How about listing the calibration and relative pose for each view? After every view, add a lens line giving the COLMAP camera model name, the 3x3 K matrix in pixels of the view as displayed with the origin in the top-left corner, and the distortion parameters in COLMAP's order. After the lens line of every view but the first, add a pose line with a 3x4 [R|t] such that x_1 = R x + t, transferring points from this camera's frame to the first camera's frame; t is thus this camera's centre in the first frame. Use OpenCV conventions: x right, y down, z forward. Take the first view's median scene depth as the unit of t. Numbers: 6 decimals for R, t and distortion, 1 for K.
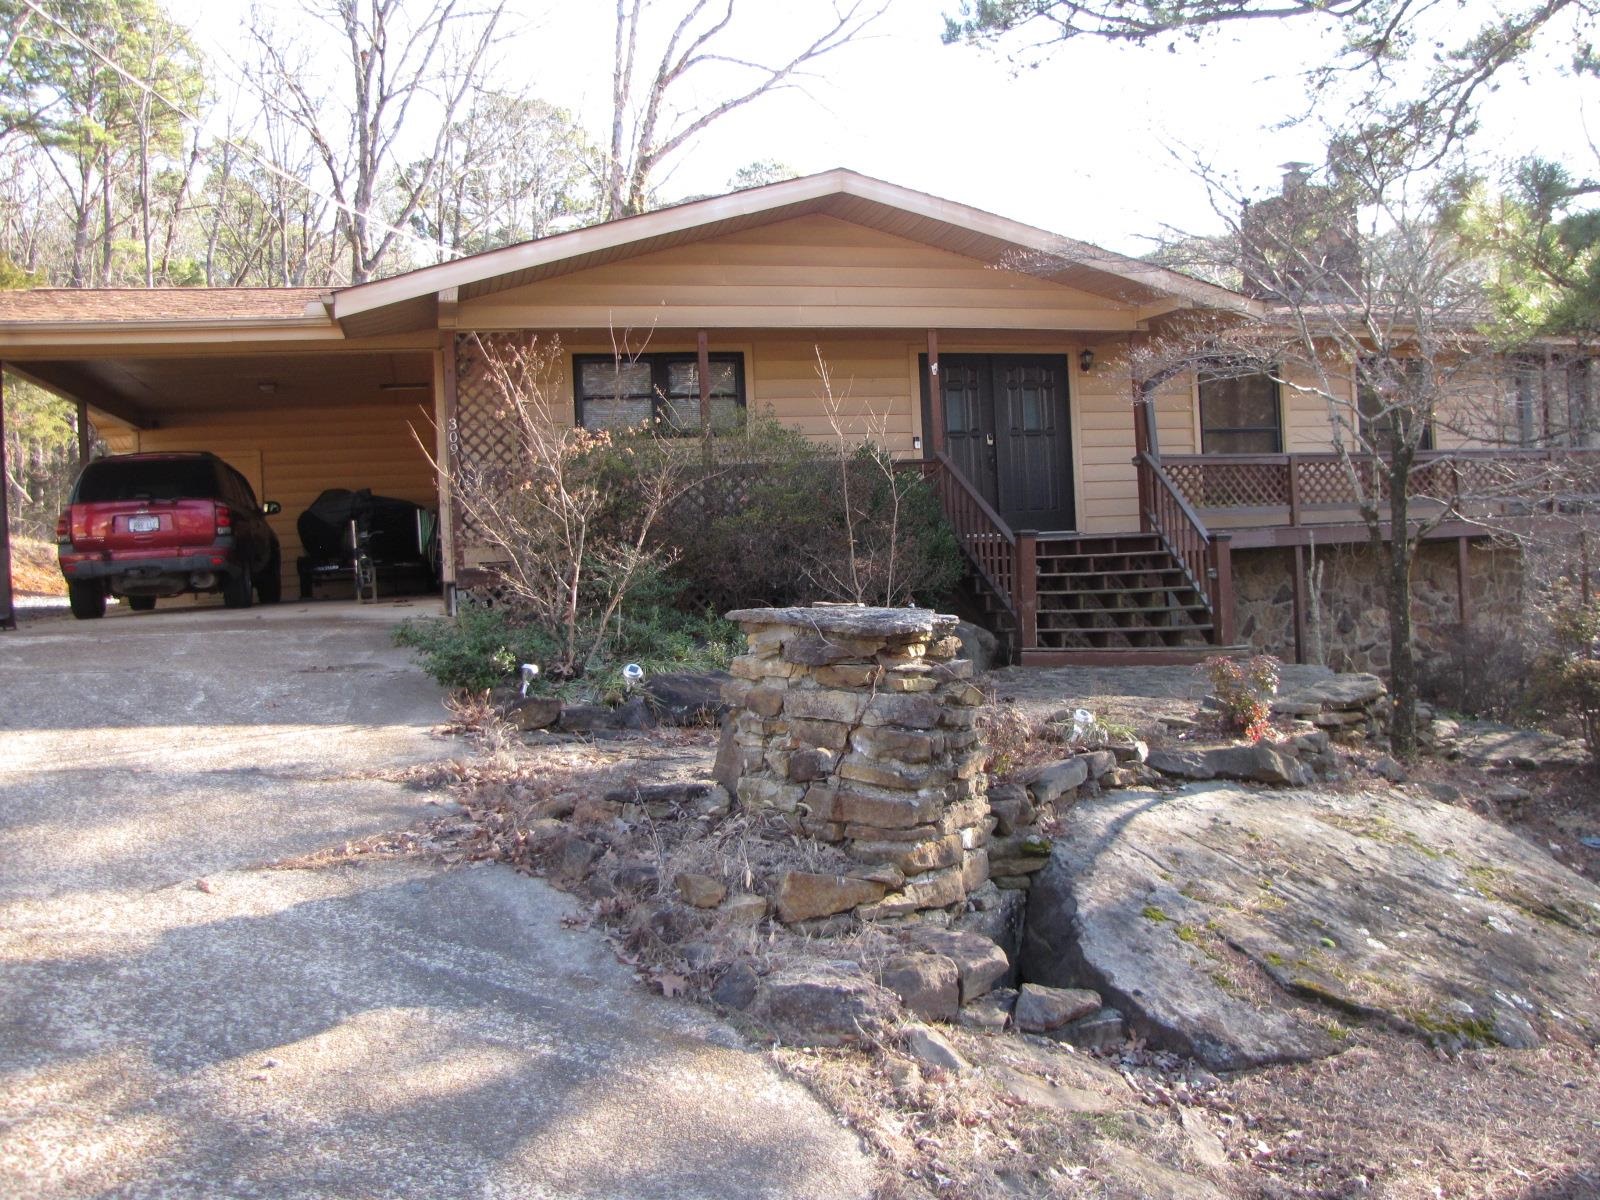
lens RADIAL K [[1353.6, 0, 800.0], [0, 1353.6, 600.0], [0, 0, 1]] dist [-0.181473, 0.149509]
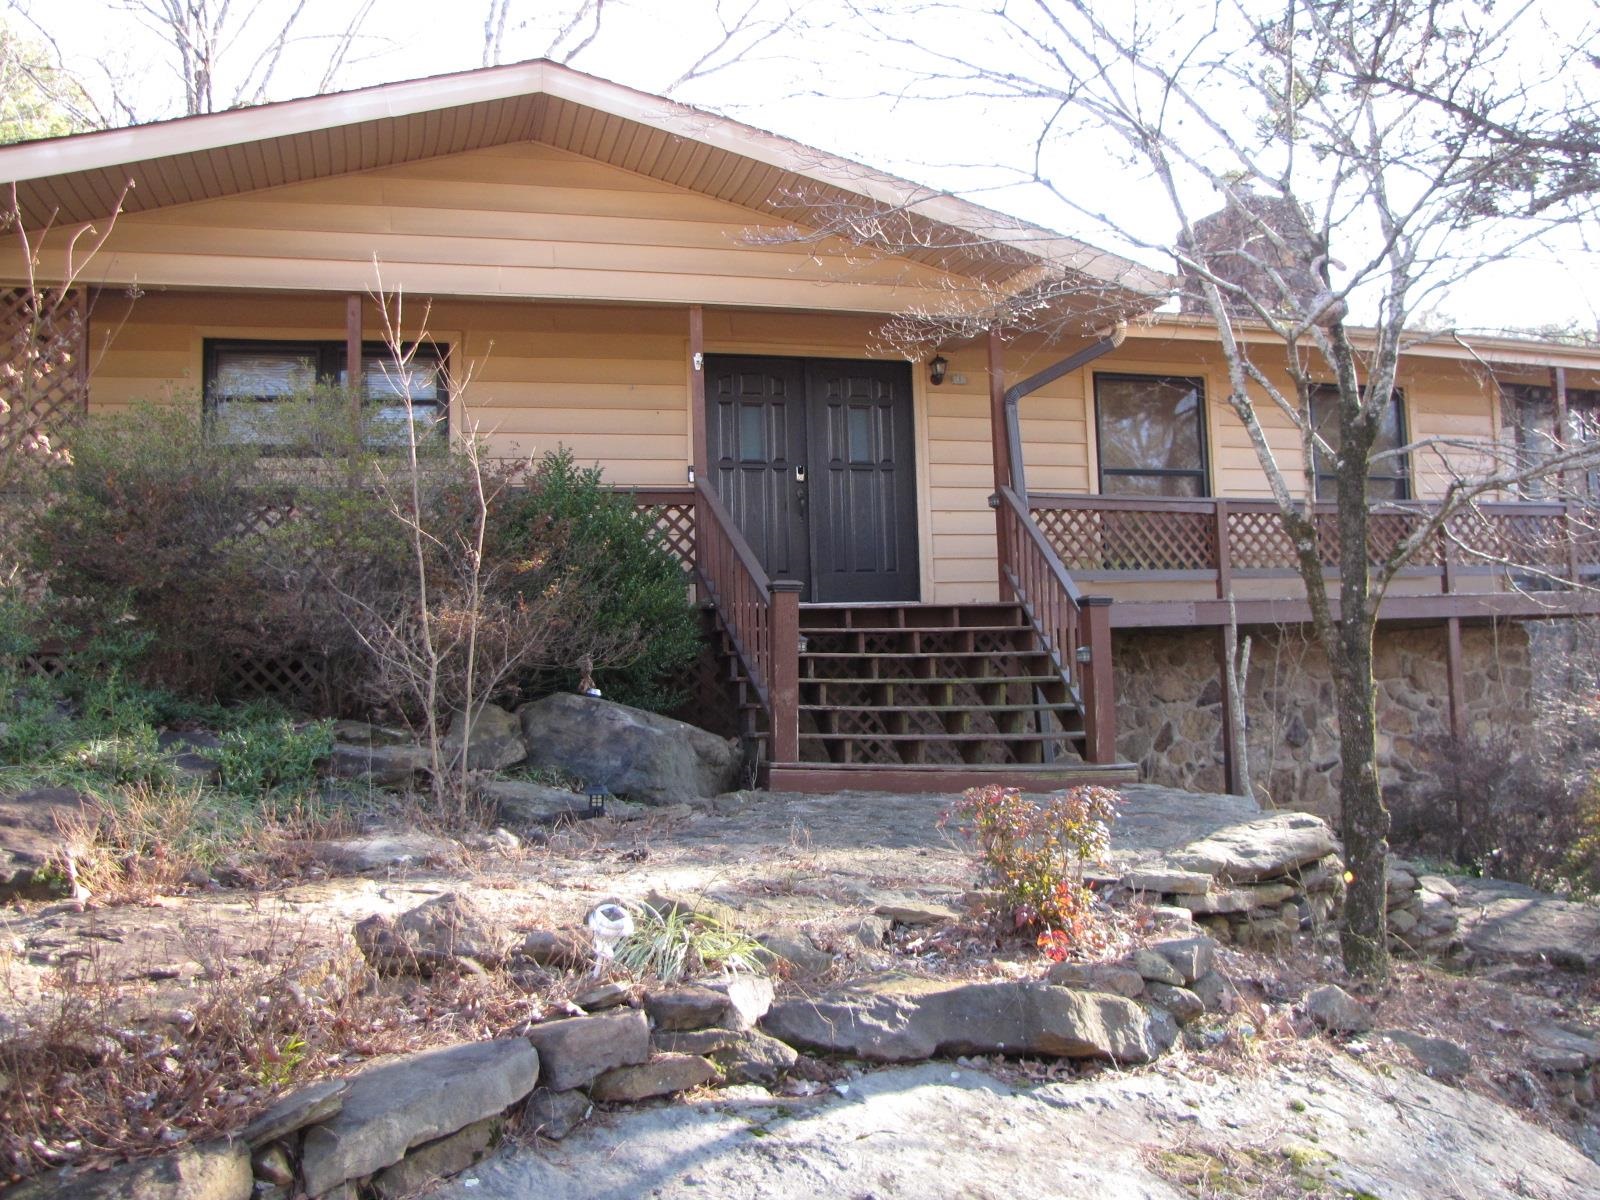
lens RADIAL K [[1353.6, 0, 800.0], [0, 1353.6, 600.0], [0, 0, 1]] dist [-0.181473, 0.149509]
pose [[0.999754, 0.018075, 0.012877, 0.147901], [-0.016977, 0.996586, -0.080797, 0.008870], [-0.014294, 0.080559, 0.996647, 0.307814]]
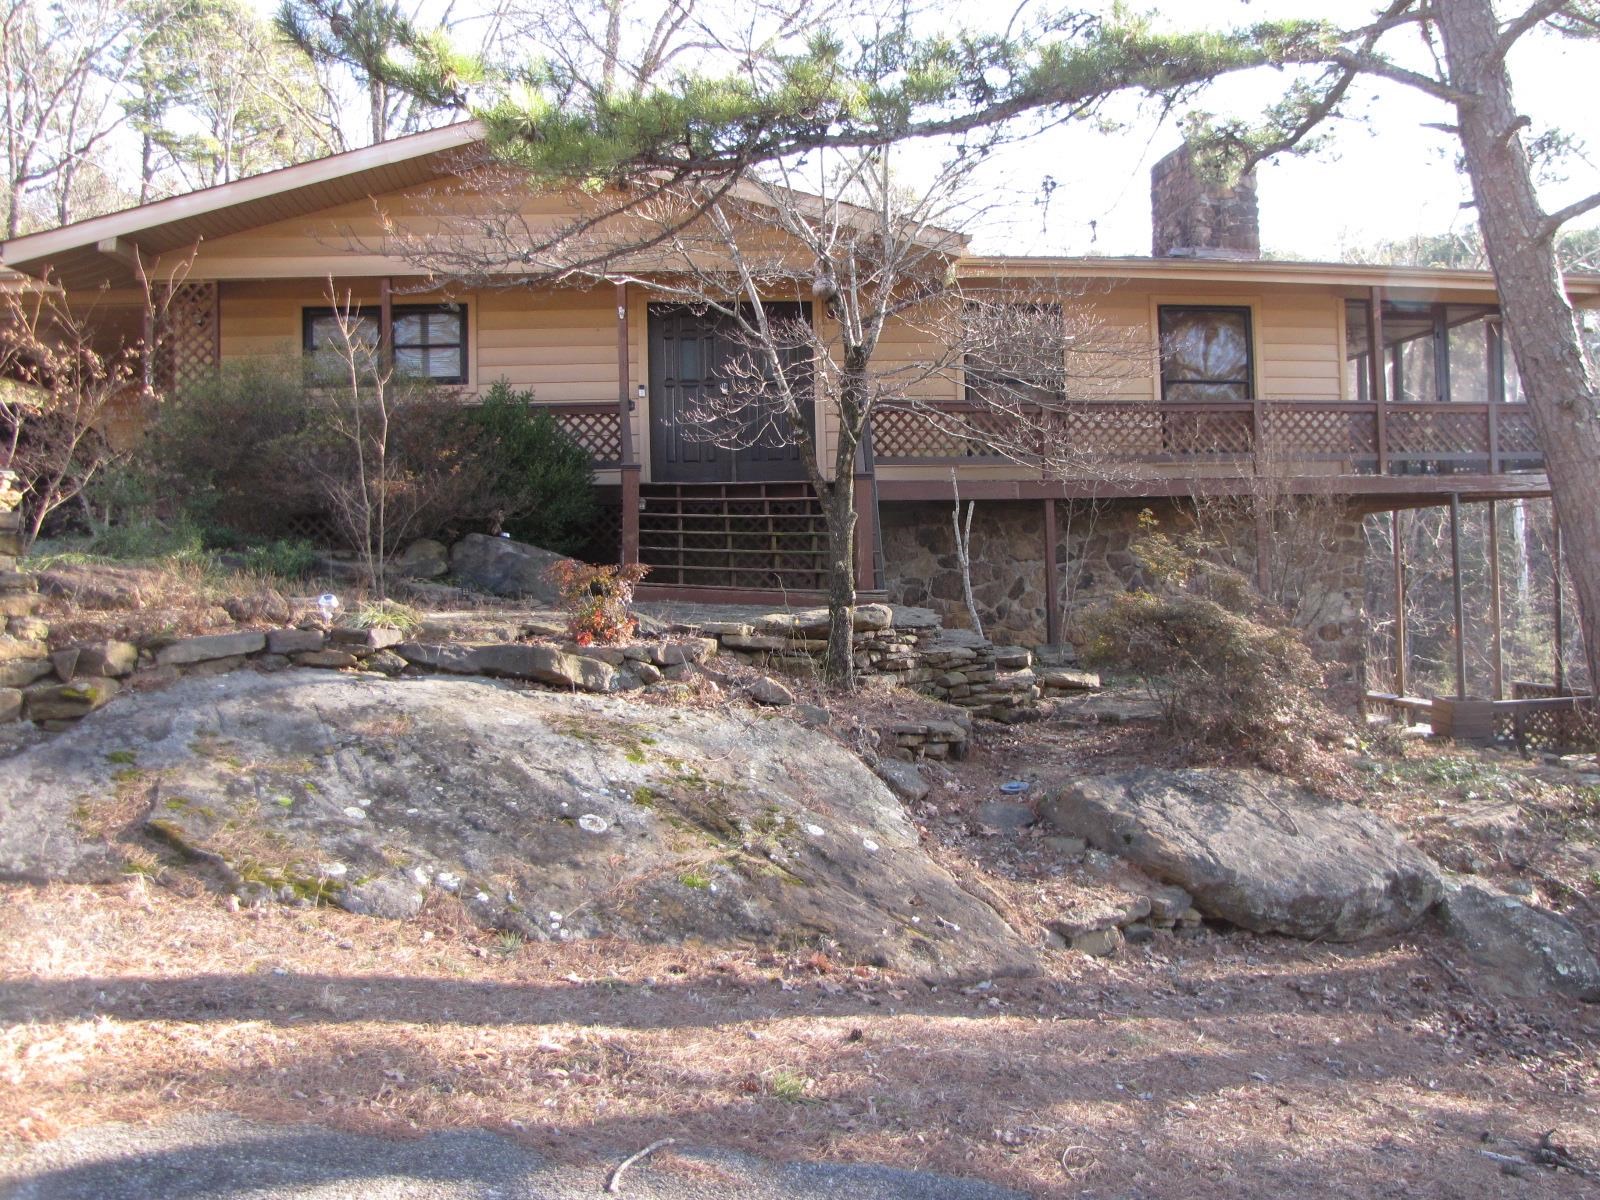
lens RADIAL K [[1353.6, 0, 800.0], [0, 1353.6, 600.0], [0, 0, 1]] dist [-0.181473, 0.149509]
pose [[0.985029, 0.026586, -0.170327, 0.408340], [-0.028204, 0.999577, -0.007088, 0.046163], [0.170067, 0.011786, 0.985362, 0.040236]]
